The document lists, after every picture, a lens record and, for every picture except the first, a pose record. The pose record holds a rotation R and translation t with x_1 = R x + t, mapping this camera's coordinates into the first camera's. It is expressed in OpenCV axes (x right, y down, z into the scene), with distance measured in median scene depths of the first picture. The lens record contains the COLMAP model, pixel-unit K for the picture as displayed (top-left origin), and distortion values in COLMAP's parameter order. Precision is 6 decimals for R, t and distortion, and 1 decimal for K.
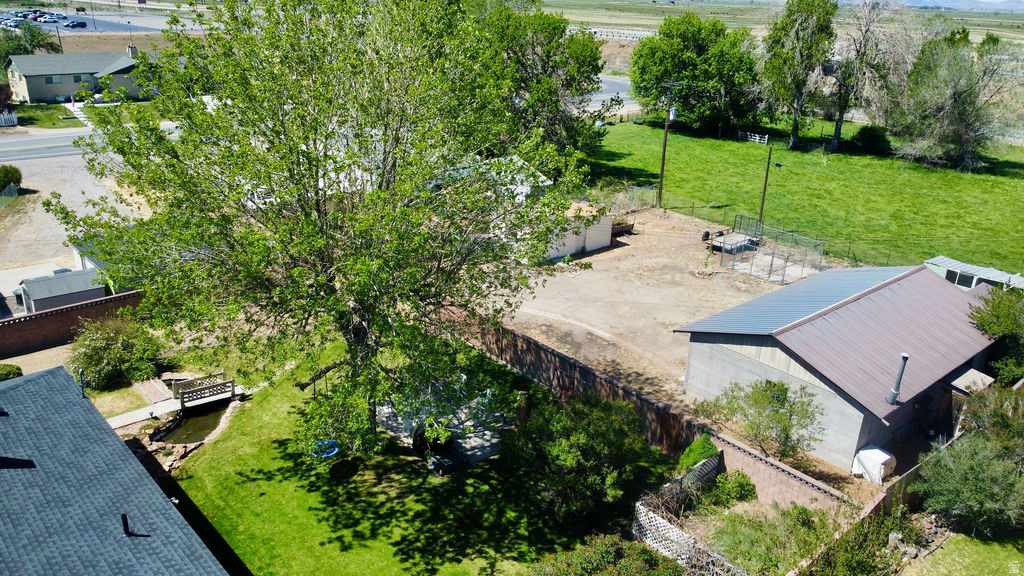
lens RADIAL K [[768.9, 0, 508.7], [0, 768.9, 310.7], [0, 0, 1]] dist [0.000281, -0.000550]
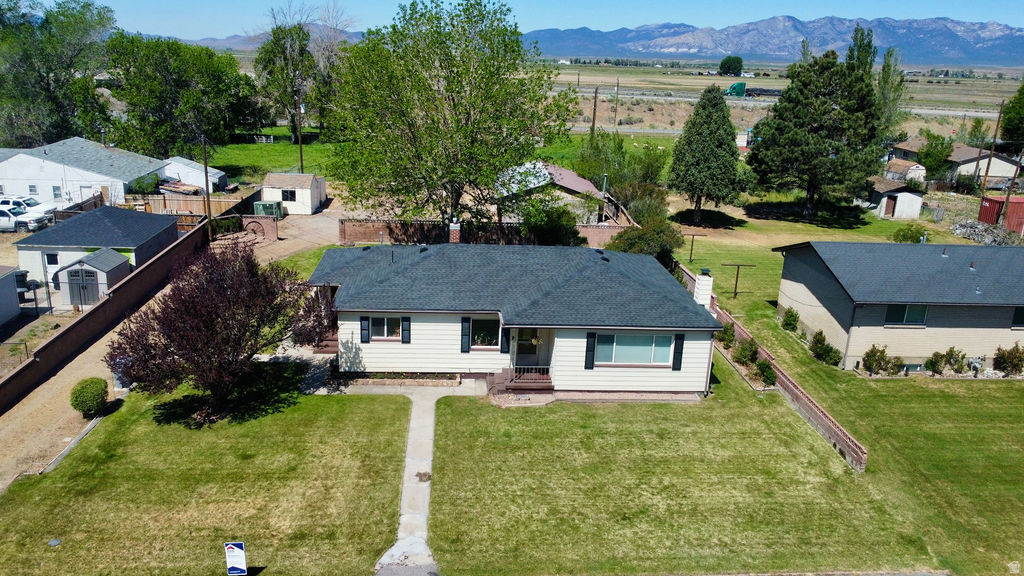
lens RADIAL K [[775.8, 0, 507.3], [0, 775.8, 287.0], [0, 0, 1]] dist [0.002032, -0.000111]
pose [[0.622634, -0.239085, 0.745094, -1.303359], [0.292870, 0.954176, 0.061440, 0.132031], [-0.725641, 0.179961, 0.664123, -0.237404]]
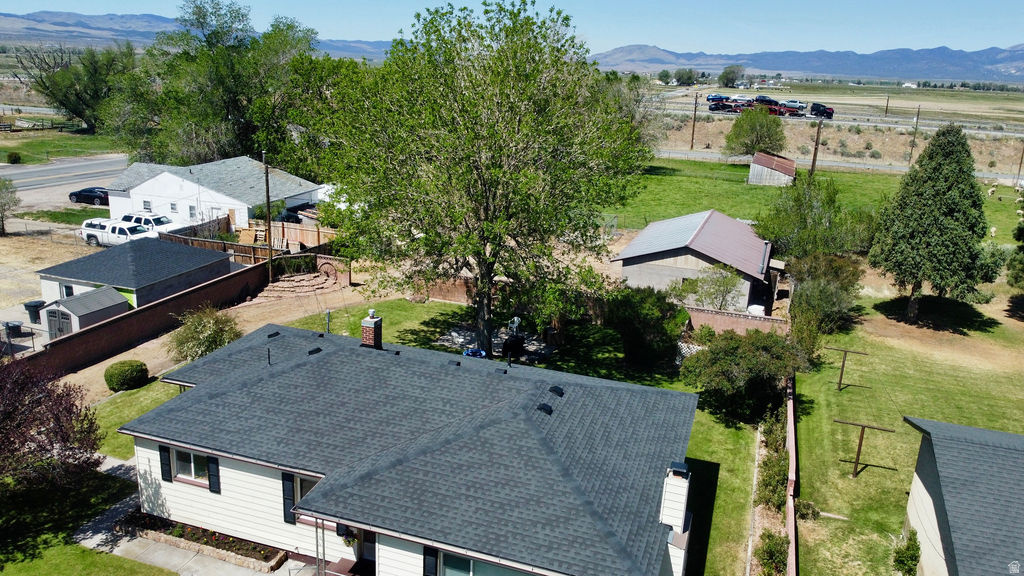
lens RADIAL K [[775.8, 0, 507.3], [0, 775.8, 287.0], [0, 0, 1]] dist [0.002032, -0.000111]
pose [[0.877470, -0.136287, 0.459862, -0.688146], [0.181110, 0.981948, -0.054564, 0.128630], [-0.444124, 0.131164, 0.886312, -0.218858]]
